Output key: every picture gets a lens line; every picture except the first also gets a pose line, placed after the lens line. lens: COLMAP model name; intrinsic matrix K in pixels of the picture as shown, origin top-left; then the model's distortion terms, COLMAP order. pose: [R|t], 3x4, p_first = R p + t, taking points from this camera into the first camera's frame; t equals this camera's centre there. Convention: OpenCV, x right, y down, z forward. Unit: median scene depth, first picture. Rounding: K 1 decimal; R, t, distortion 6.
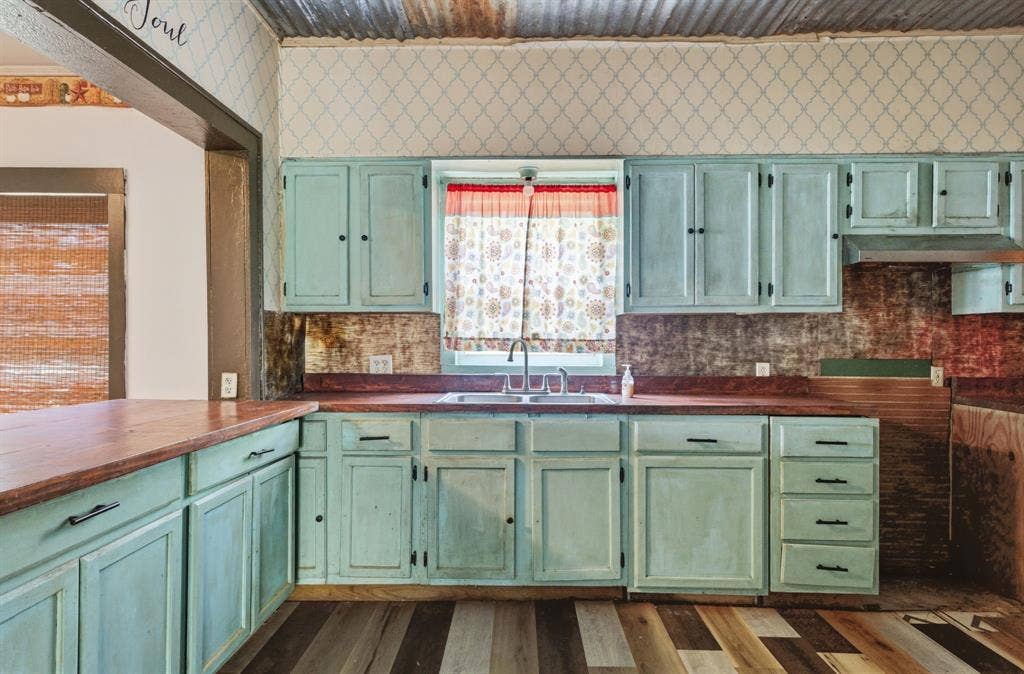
lens RADIAL K [[546.1, 0, 510.5], [0, 546.1, 343.1], [0, 0, 1]] dist [0.003344, 0.003028]
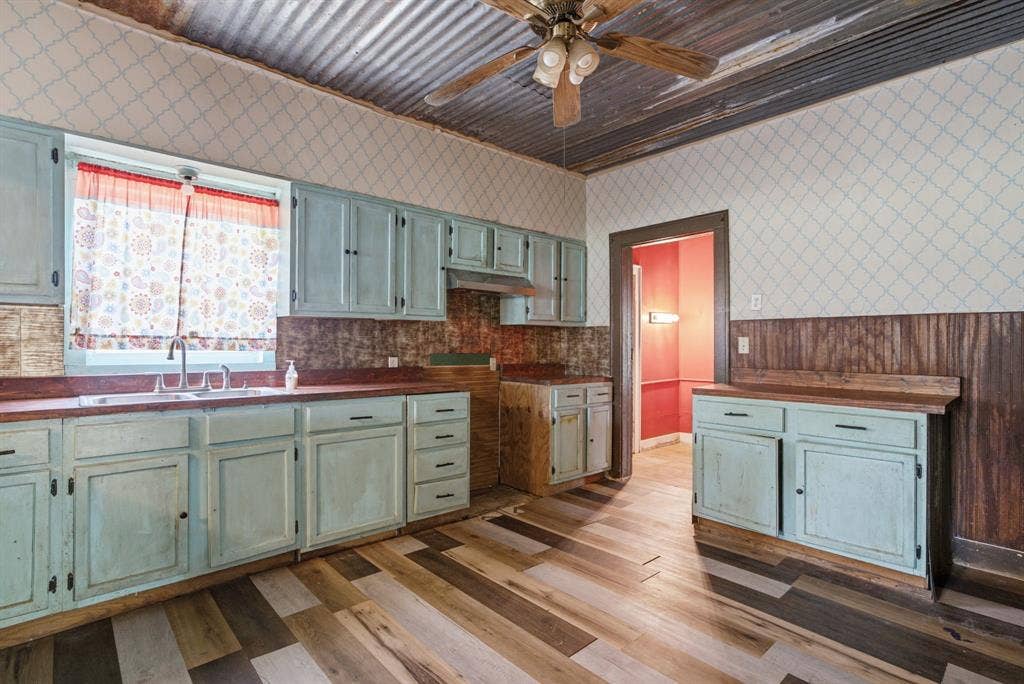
lens RADIAL K [[504.2, 0, 511.6], [0, 504.2, 341.6], [0, 0, 1]] dist [0.005852, 0.003161]
pose [[0.730054, 0.005179, 0.683370, -0.182187], [-0.003638, 0.999987, -0.003692, 0.002295], [-0.683380, 0.000209, 0.730063, -0.095168]]
